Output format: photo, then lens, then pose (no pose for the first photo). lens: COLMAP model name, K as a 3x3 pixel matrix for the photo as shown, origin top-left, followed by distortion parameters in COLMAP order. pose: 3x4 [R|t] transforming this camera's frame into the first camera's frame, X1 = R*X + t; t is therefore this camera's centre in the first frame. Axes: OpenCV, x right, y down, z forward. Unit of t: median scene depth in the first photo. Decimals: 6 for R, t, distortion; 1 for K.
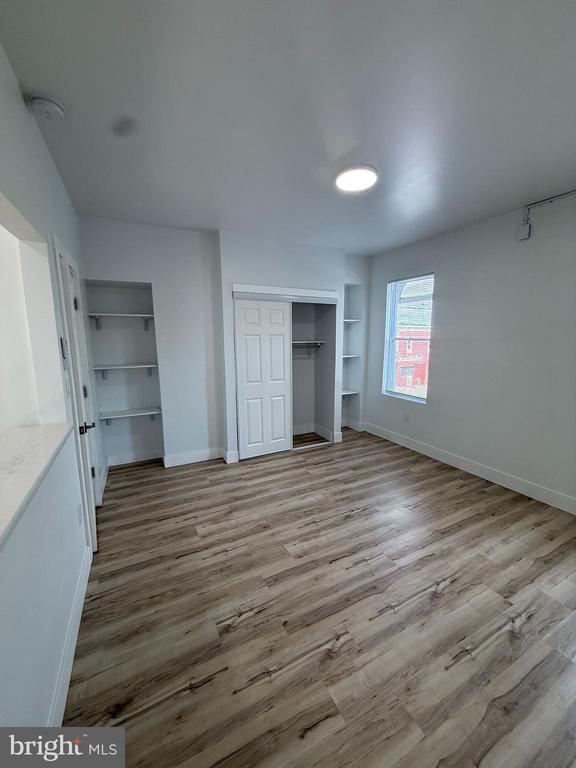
lens RADIAL K [[306.0, 0, 288.0], [0, 306.0, 384.0], [0, 0, 1]] dist [0.001559, -0.000205]
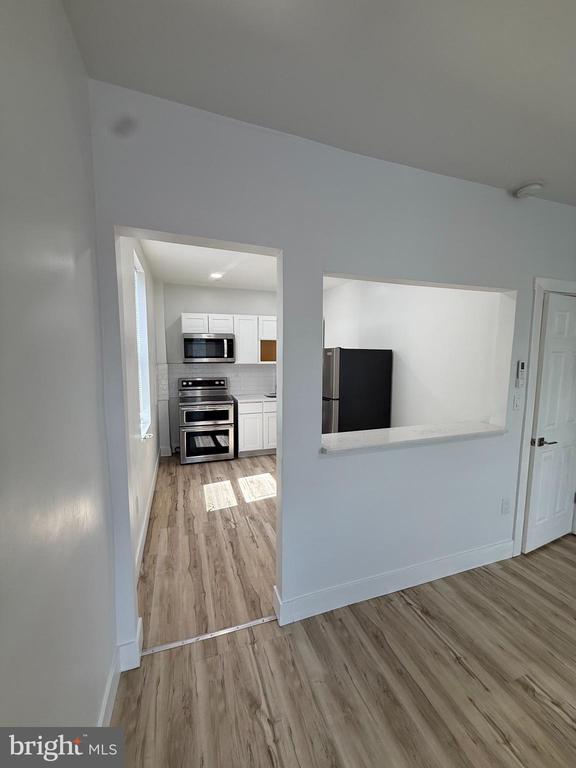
lens RADIAL K [[306.0, 0, 288.0], [0, 306.0, 384.0], [0, 0, 1]] dist [0.001559, -0.000205]
pose [[-0.134550, 0.107934, -0.985011, 0.329568], [-0.154905, 0.979538, 0.128494, -0.039044], [0.978724, 0.169872, -0.115078, 0.125840]]
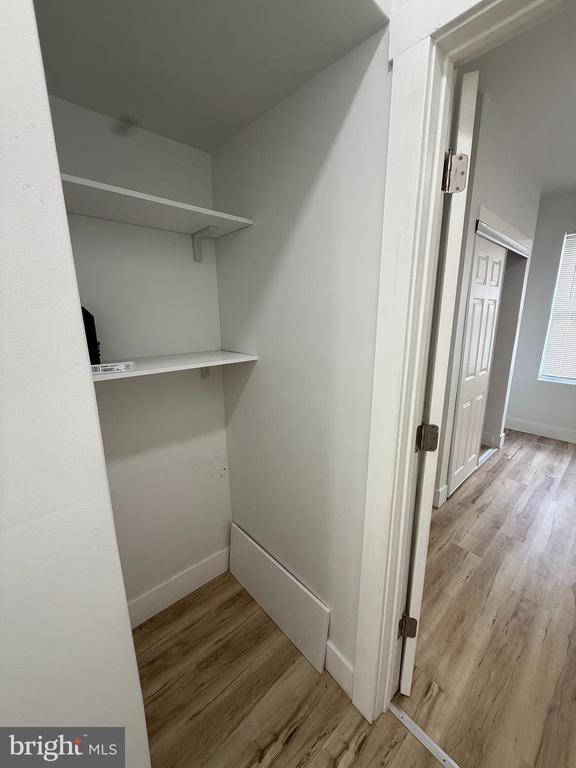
lens RADIAL K [[309.0, 0, 288.0], [0, 309.0, 384.0], [0, 0, 1]] dist [0.012639, 0.000031]
pose [[0.964430, -0.060384, 0.257350, -0.709590], [0.043614, 0.996566, 0.070387, -0.057267], [-0.260717, -0.056660, 0.963751, 0.529494]]
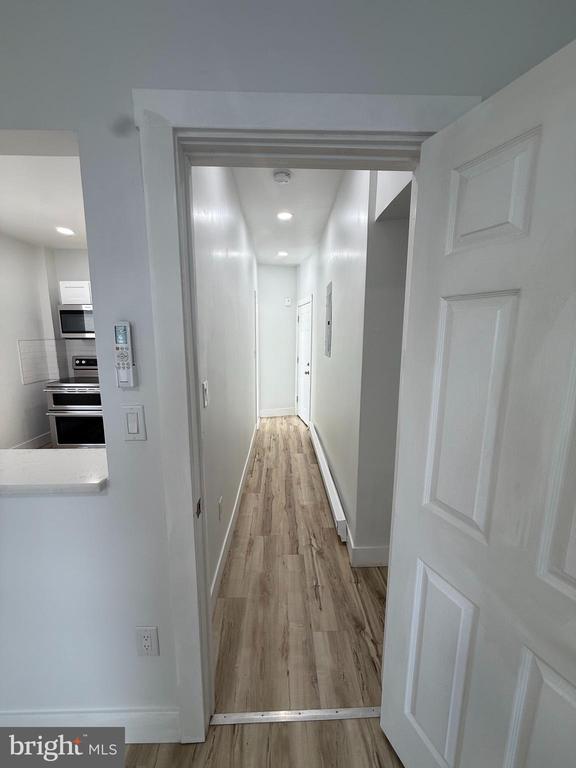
lens RADIAL K [[306.0, 0, 288.0], [0, 306.0, 384.0], [0, 0, 1]] dist [0.001559, -0.000205]
pose [[-0.425661, 0.150348, -0.892305, -0.209428], [-0.141577, 0.962890, 0.229778, -0.110685], [0.893738, 0.224138, -0.388579, 0.769266]]
